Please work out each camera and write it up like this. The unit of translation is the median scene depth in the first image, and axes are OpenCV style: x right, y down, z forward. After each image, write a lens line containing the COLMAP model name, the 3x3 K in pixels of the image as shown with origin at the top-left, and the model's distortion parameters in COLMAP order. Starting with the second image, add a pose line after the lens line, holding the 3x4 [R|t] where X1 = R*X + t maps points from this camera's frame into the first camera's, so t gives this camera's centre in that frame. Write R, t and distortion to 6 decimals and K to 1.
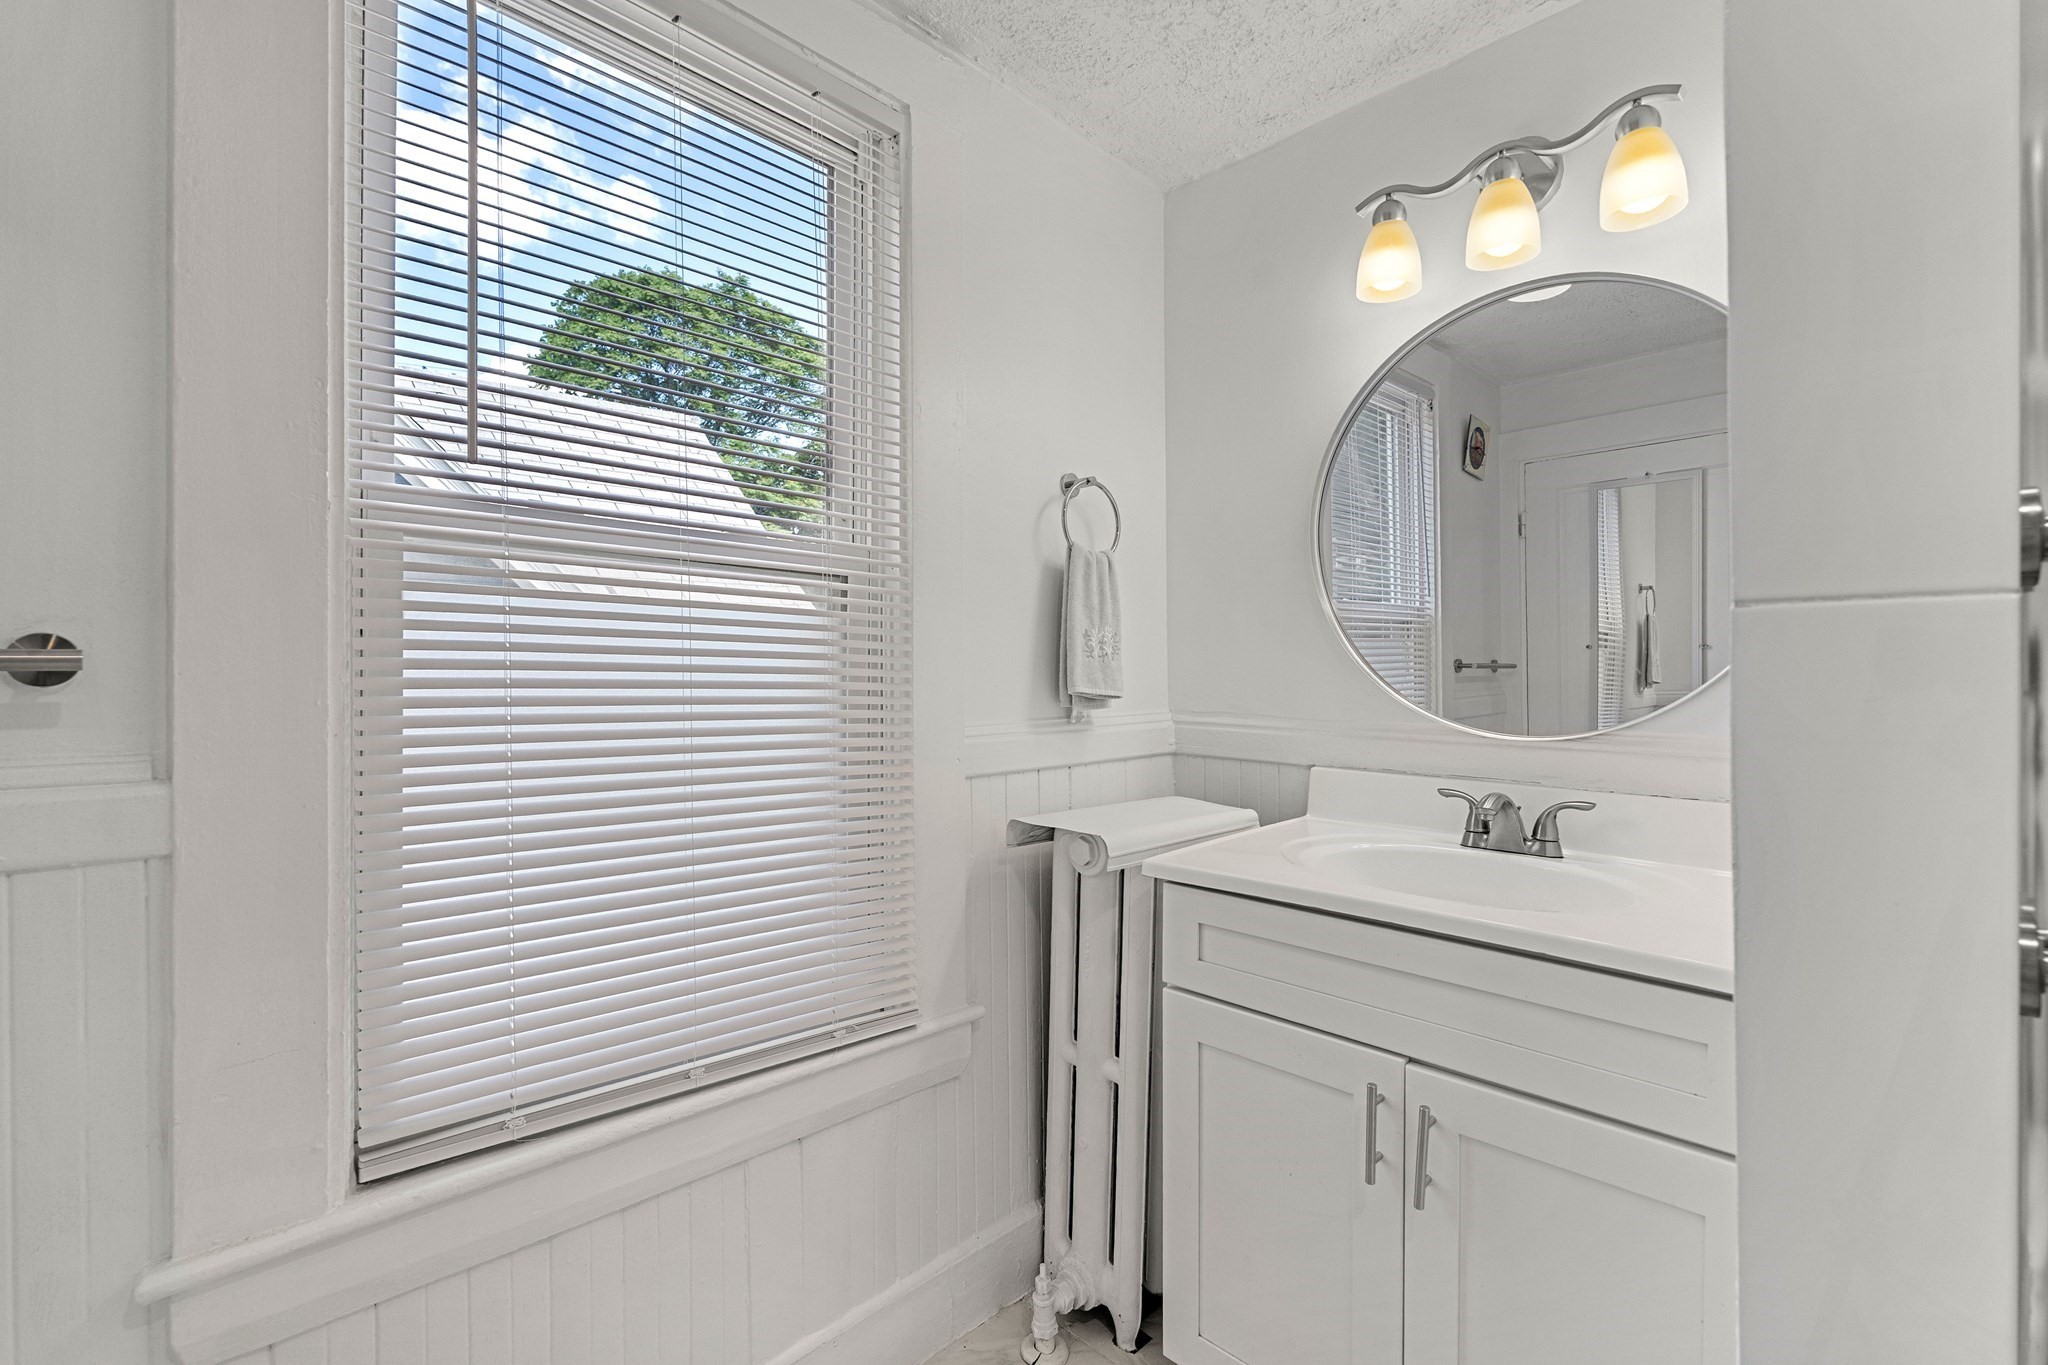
lens RADIAL K [[924.0, 0, 1024.0], [0, 924.0, 682.5], [0, 0, 1]] dist [-0.001203, -0.000620]
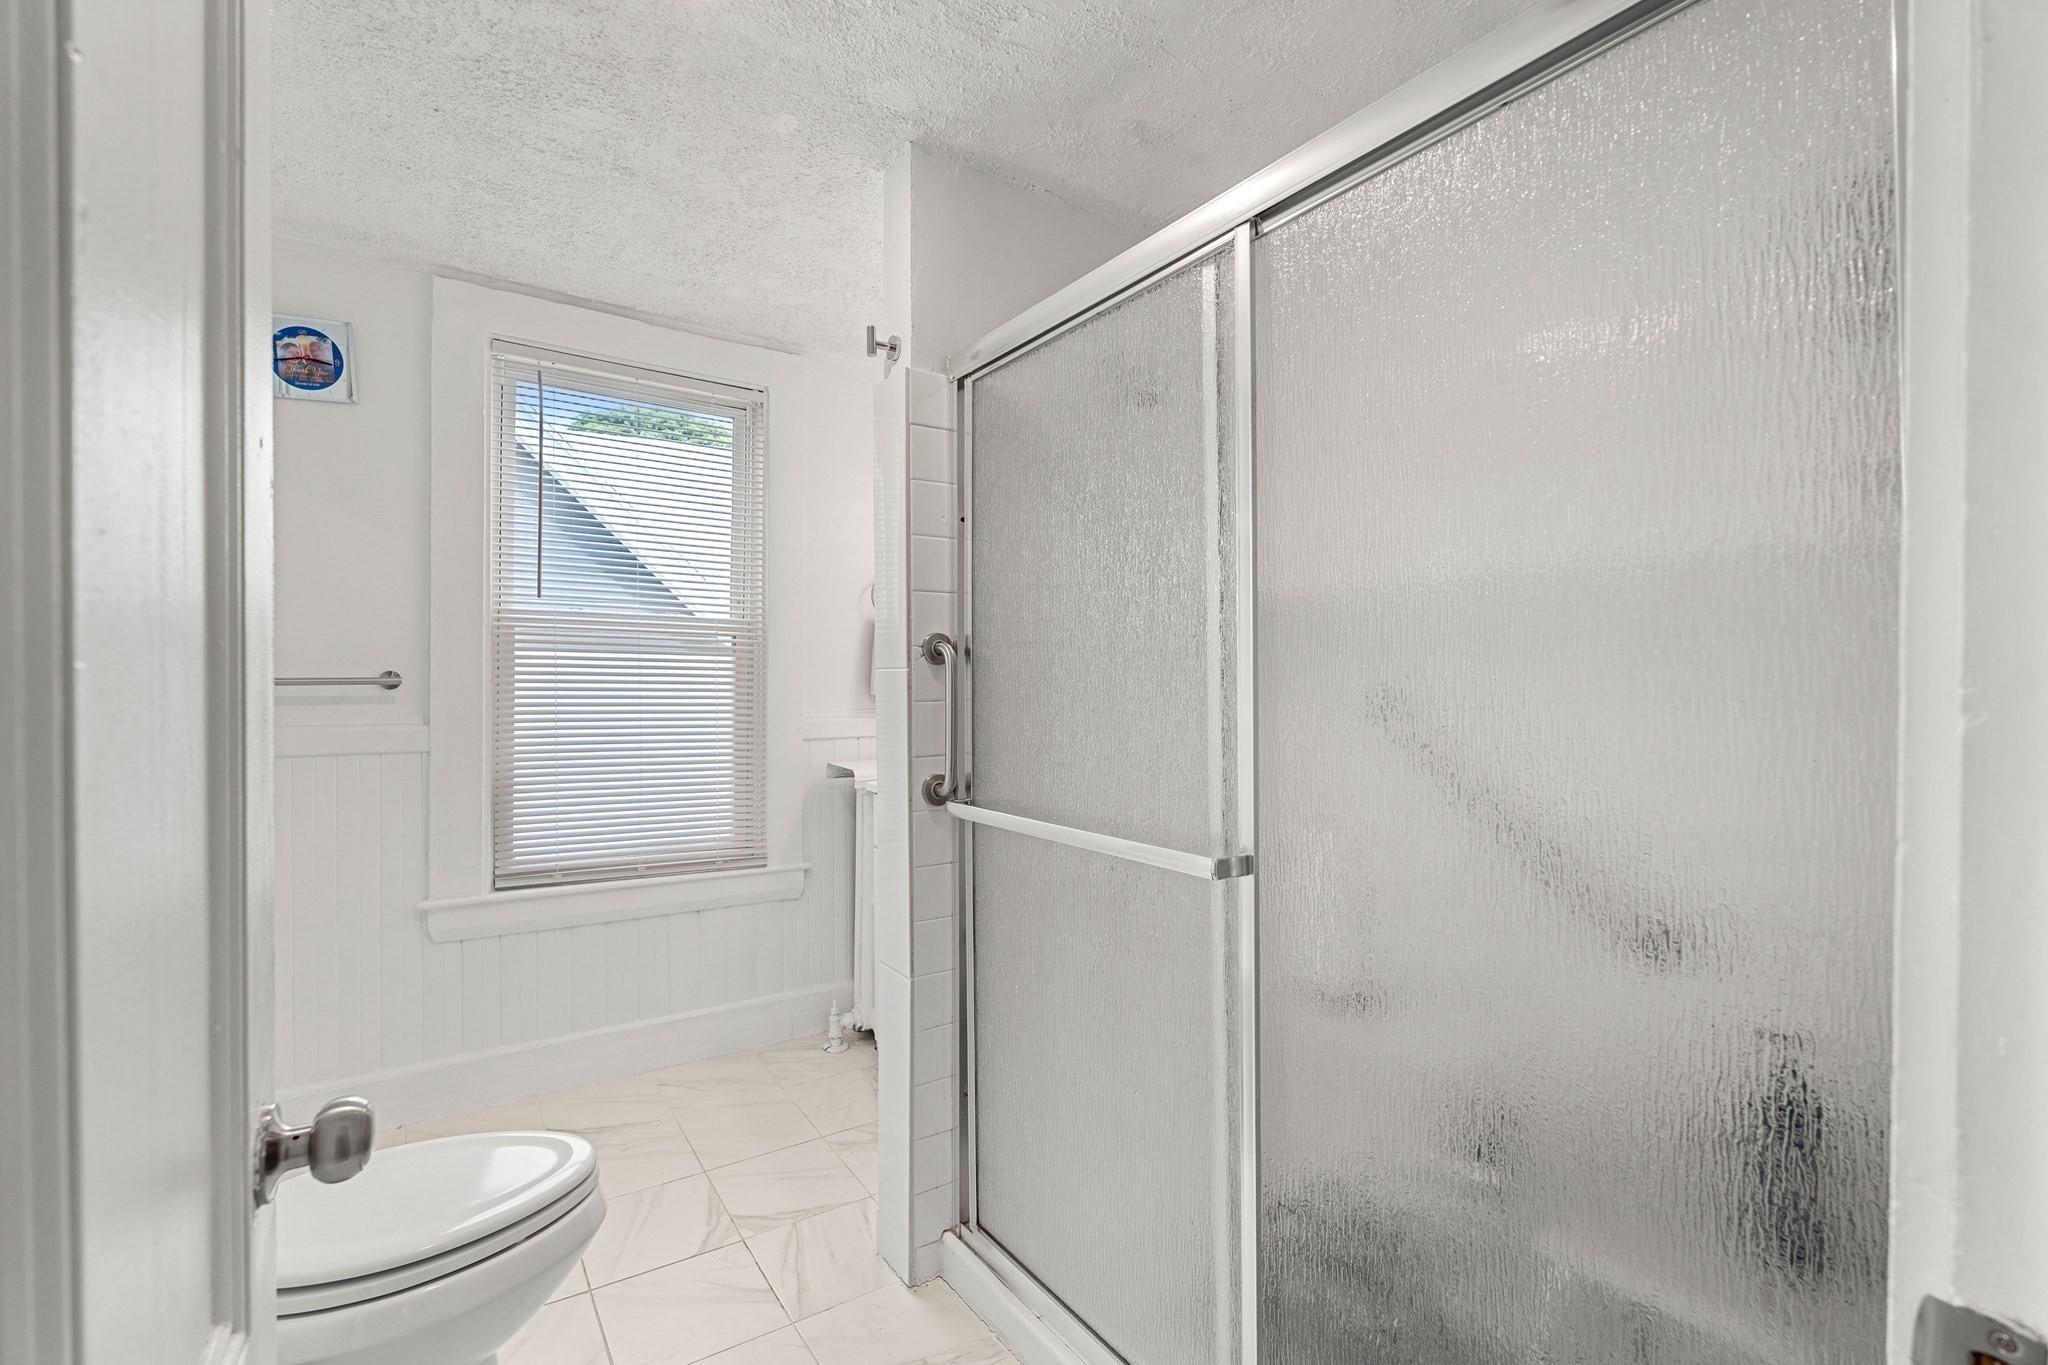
lens RADIAL K [[924.0, 0, 1024.0], [0, 924.0, 682.5], [0, 0, 1]] dist [-0.001203, -0.000620]
pose [[0.984524, 0.000580, -0.175246, 1.072058], [-0.001371, 0.999989, -0.004393, -0.006476], [0.175242, 0.004565, 0.984515, -1.151725]]
